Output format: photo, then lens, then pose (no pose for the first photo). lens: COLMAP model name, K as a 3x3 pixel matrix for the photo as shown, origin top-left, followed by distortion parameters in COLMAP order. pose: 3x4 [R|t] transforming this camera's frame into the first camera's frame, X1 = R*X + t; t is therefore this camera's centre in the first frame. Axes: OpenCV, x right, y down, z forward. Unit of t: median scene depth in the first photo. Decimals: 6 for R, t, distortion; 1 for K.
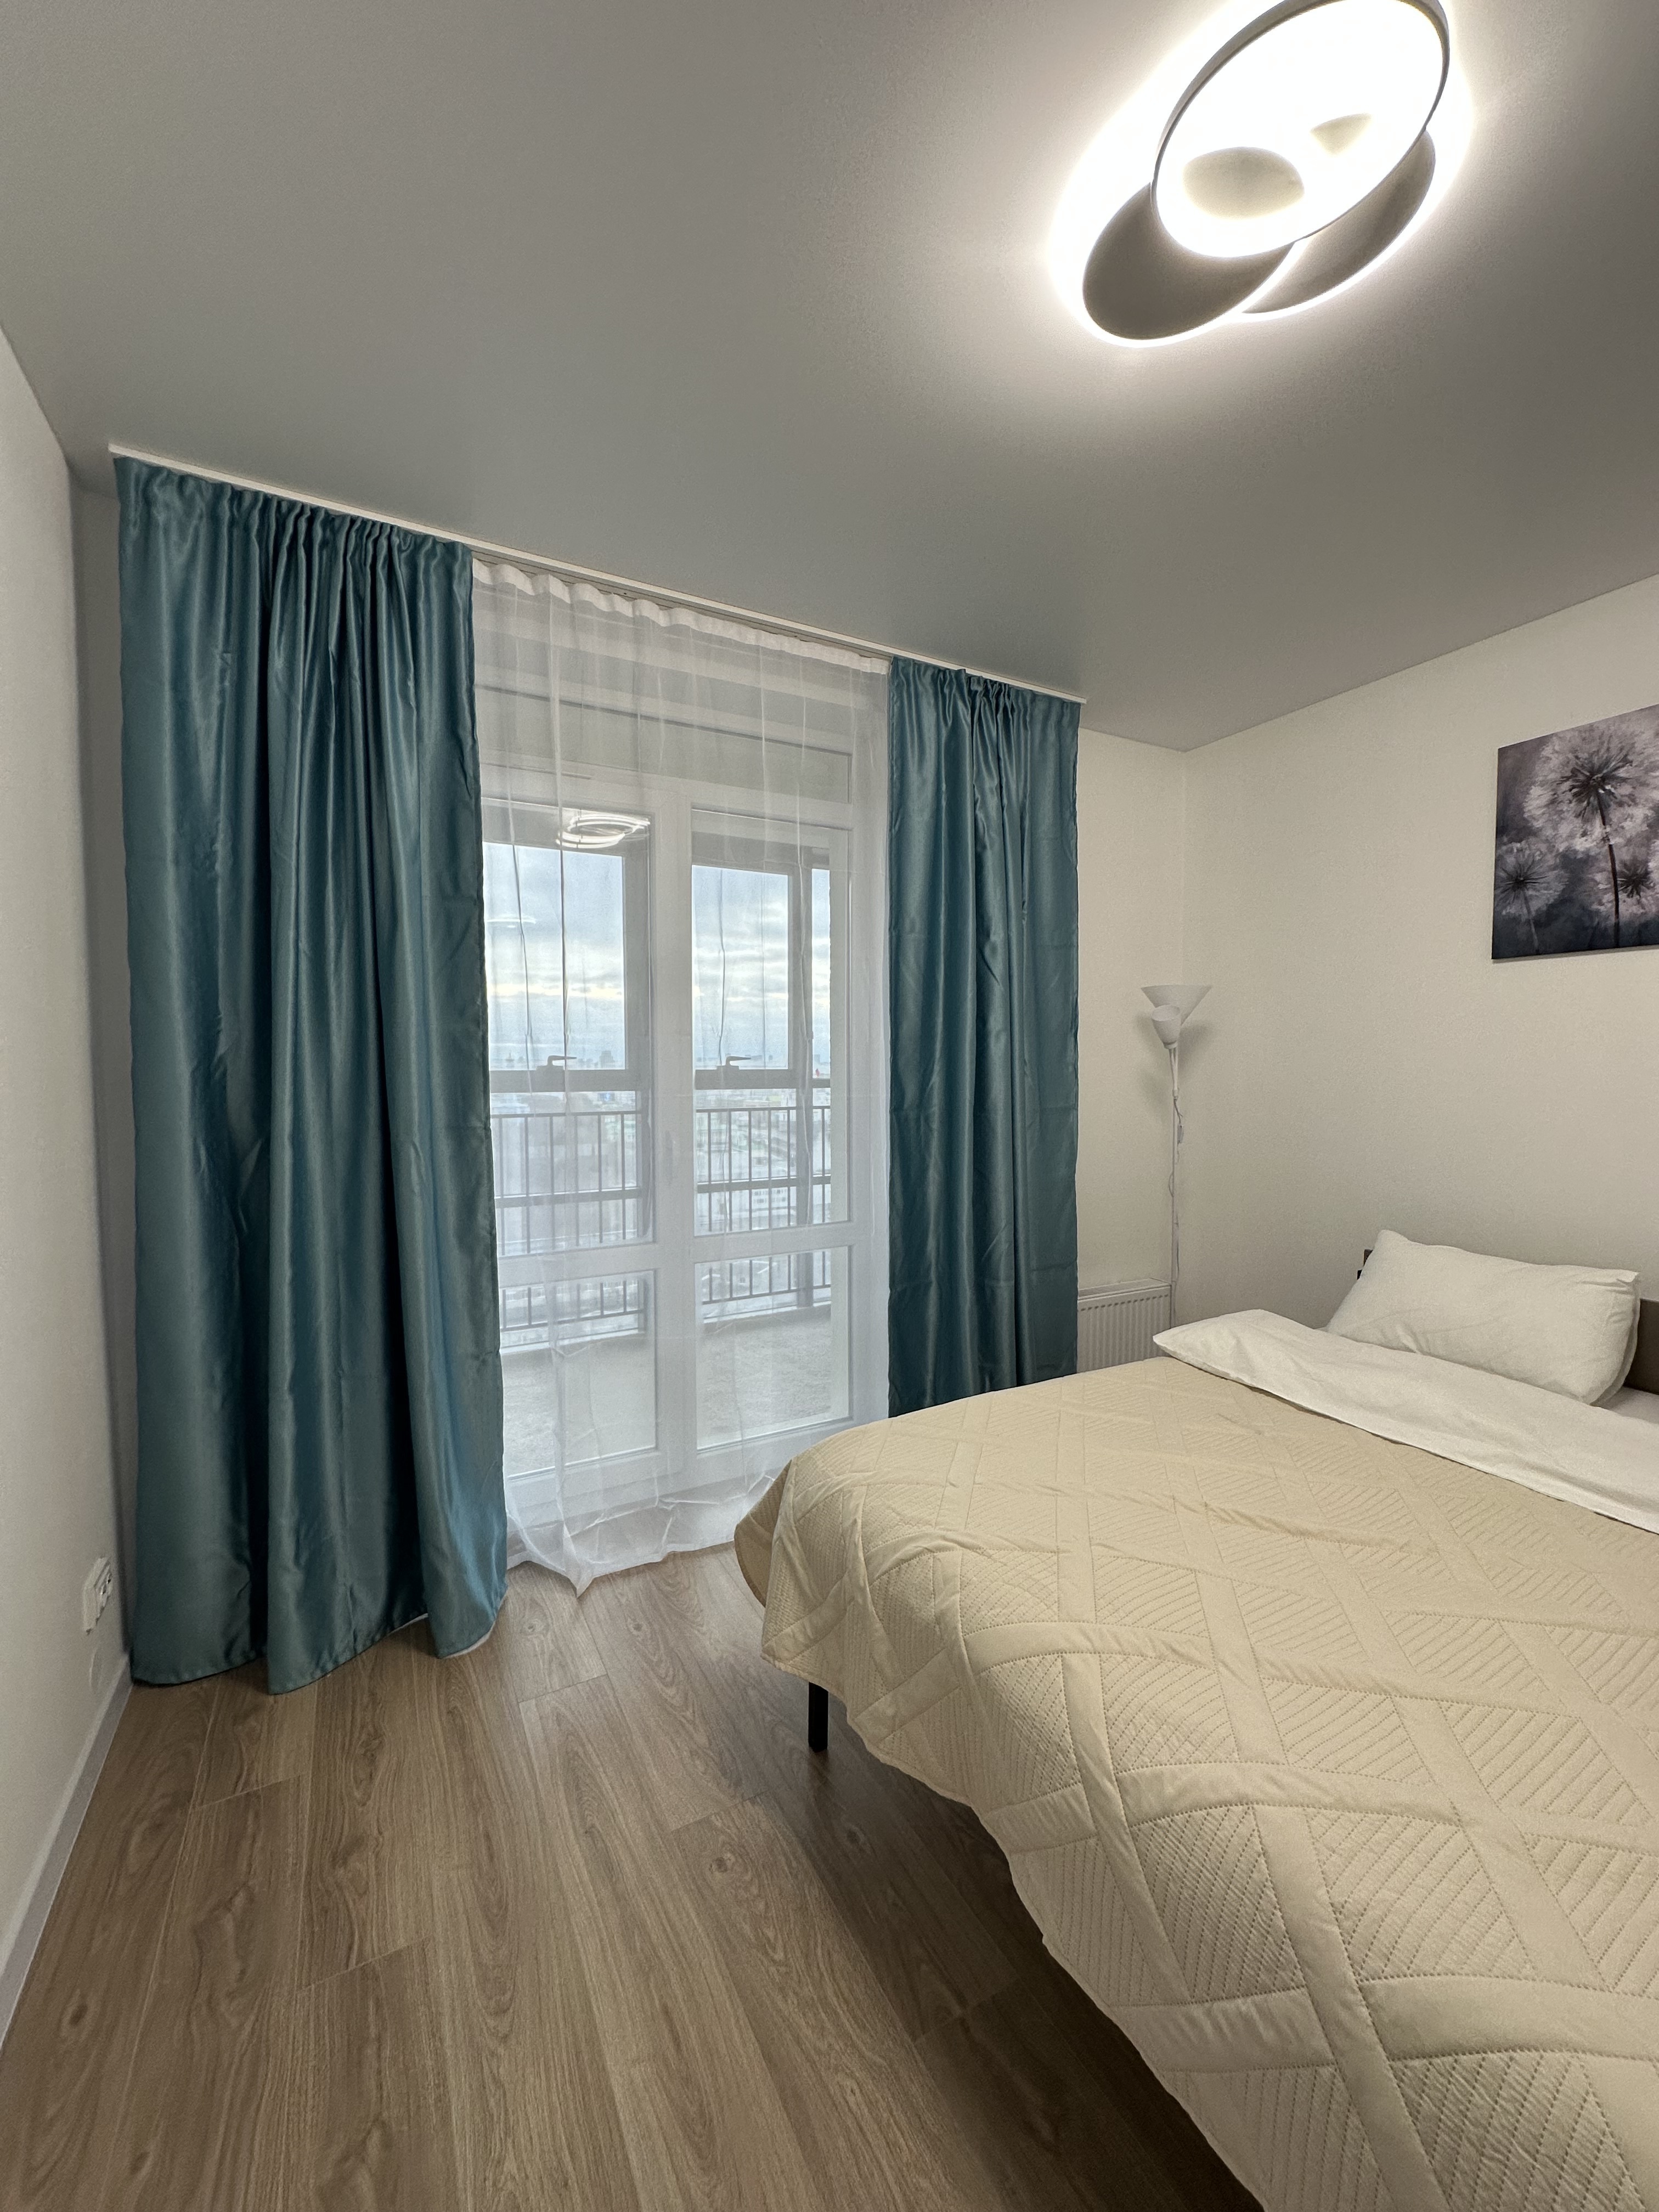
lens RADIAL K [[876.9, 0, 829.5], [0, 876.9, 1106.0], [0, 0, 1]] dist [-0.001775, -0.000146]
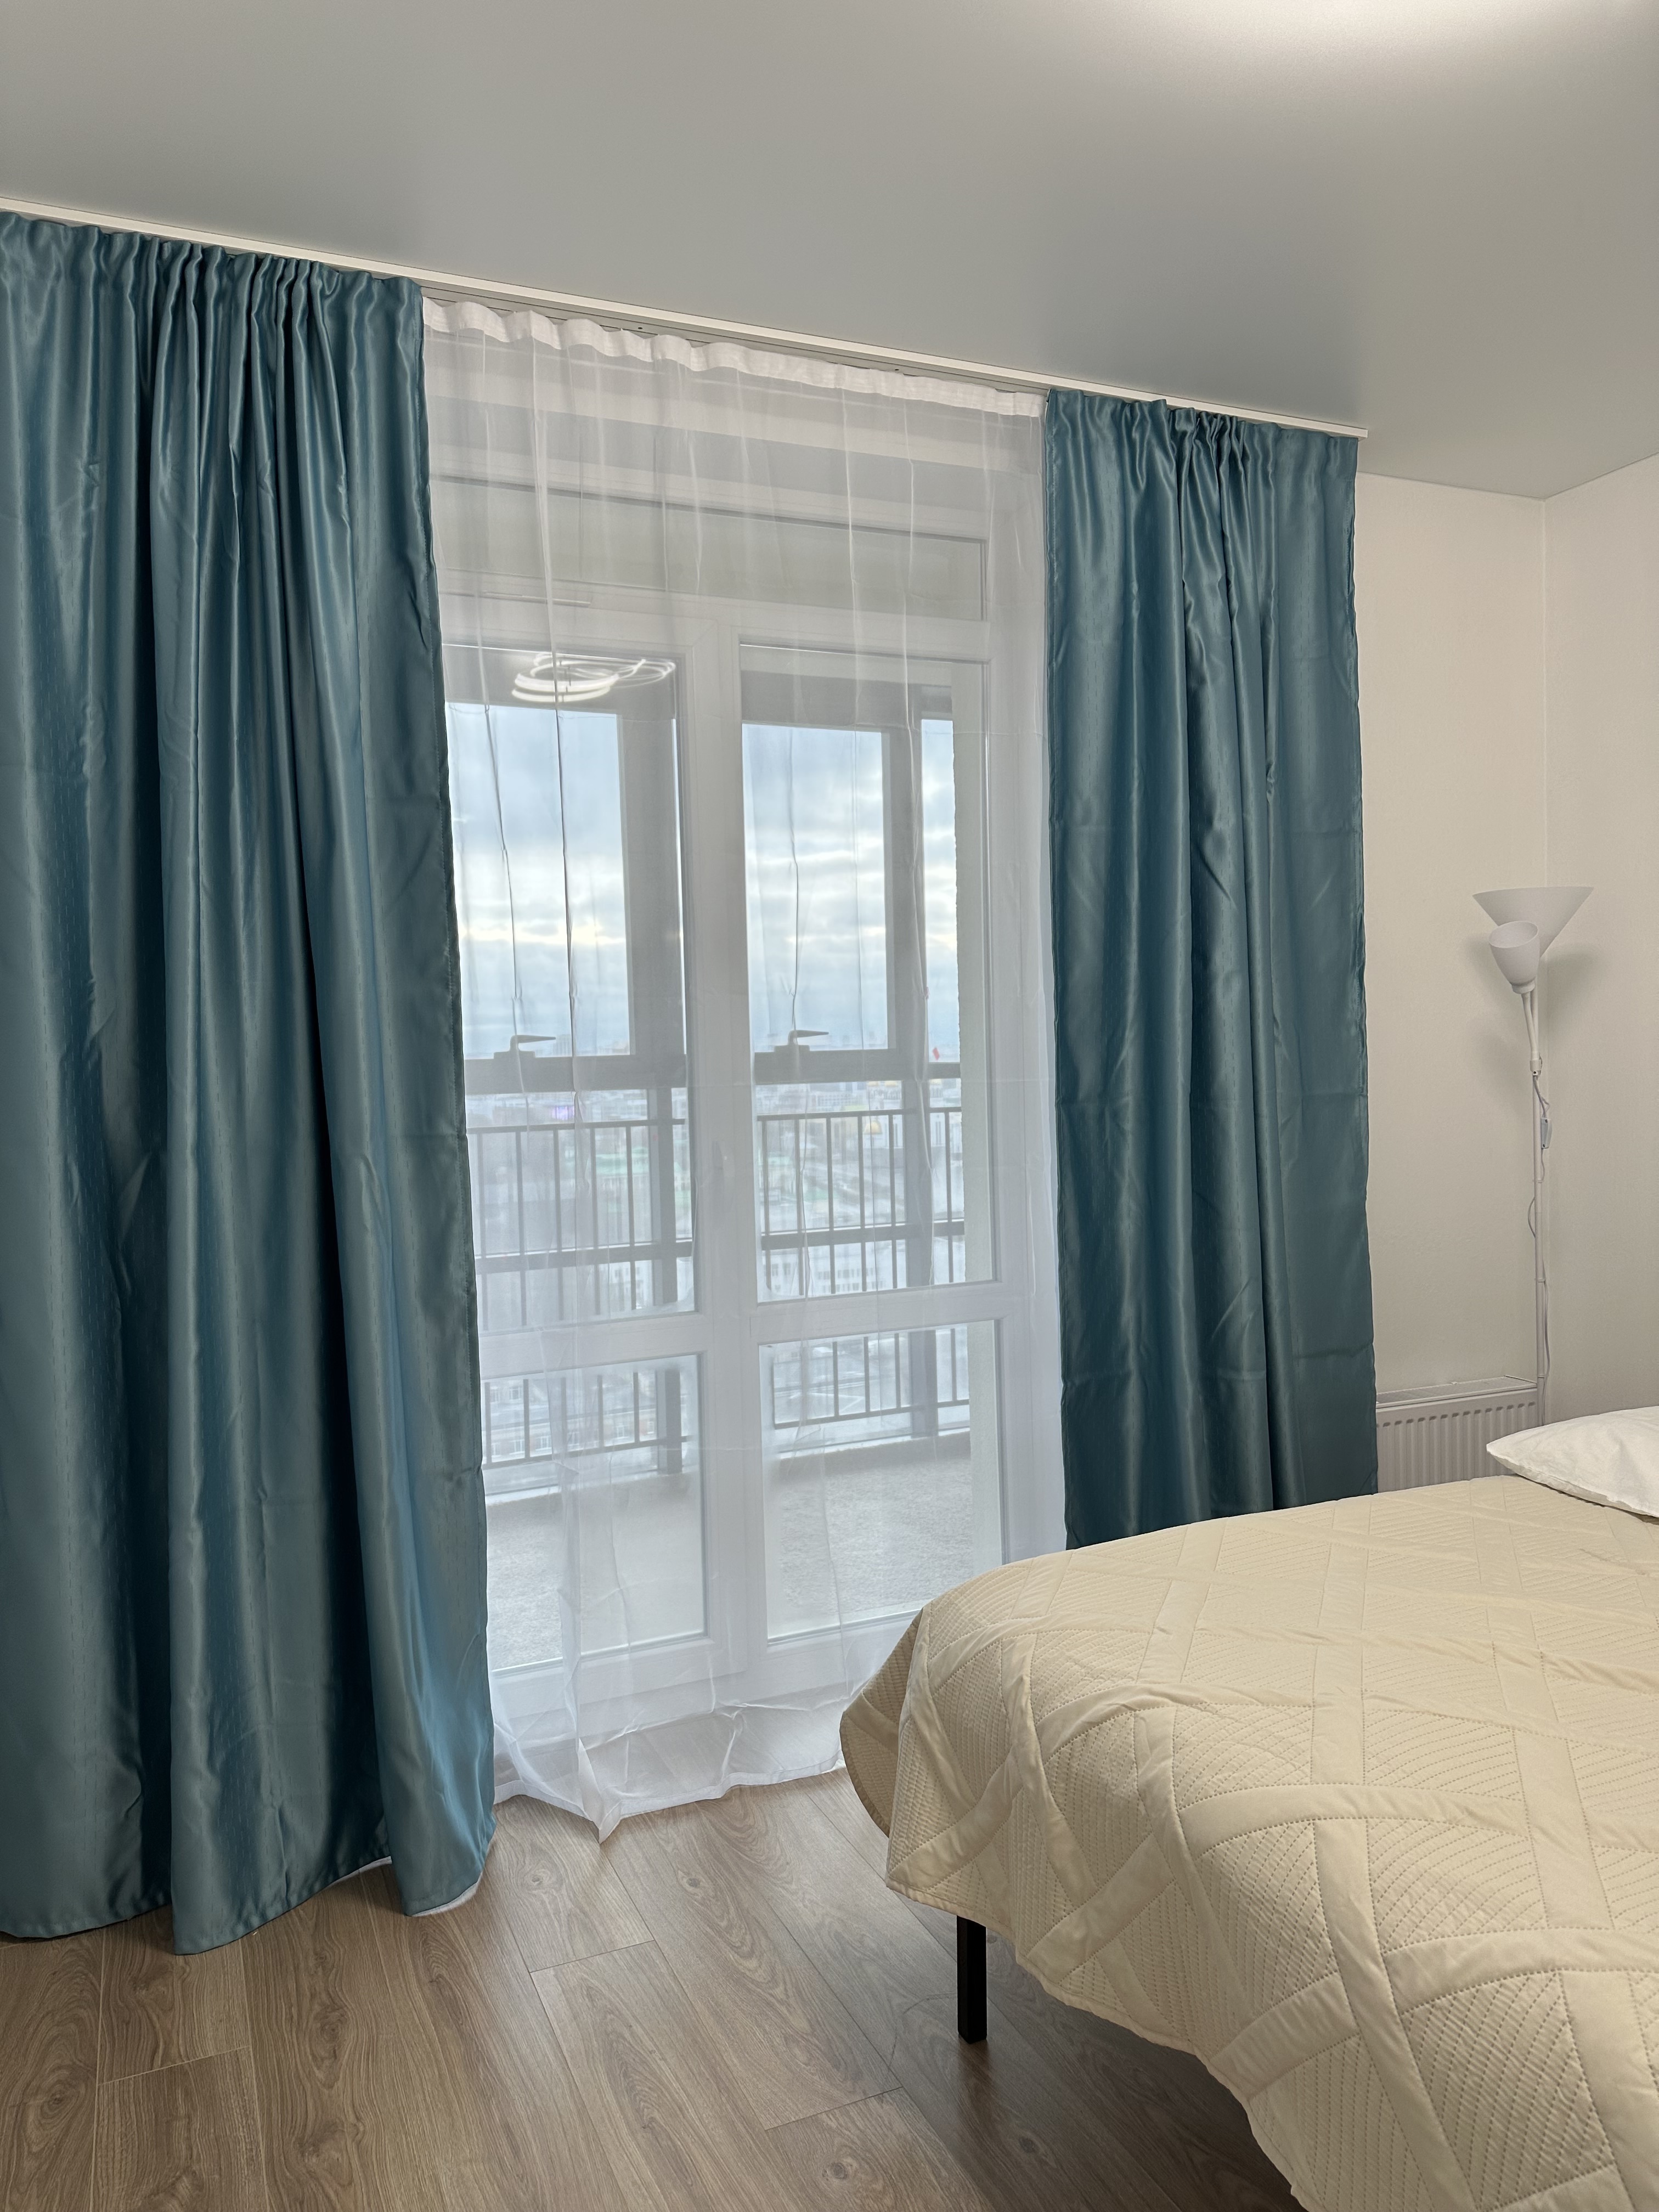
lens RADIAL K [[1457.2, 0, 829.5], [0, 1457.2, 1106.0], [0, 0, 1]] dist [0.048859, -0.047646]
pose [[0.995993, -0.021256, -0.086865, -0.007514], [0.020969, 0.999771, -0.004217, 0.014377], [0.086935, 0.002379, 0.996211, -0.119275]]
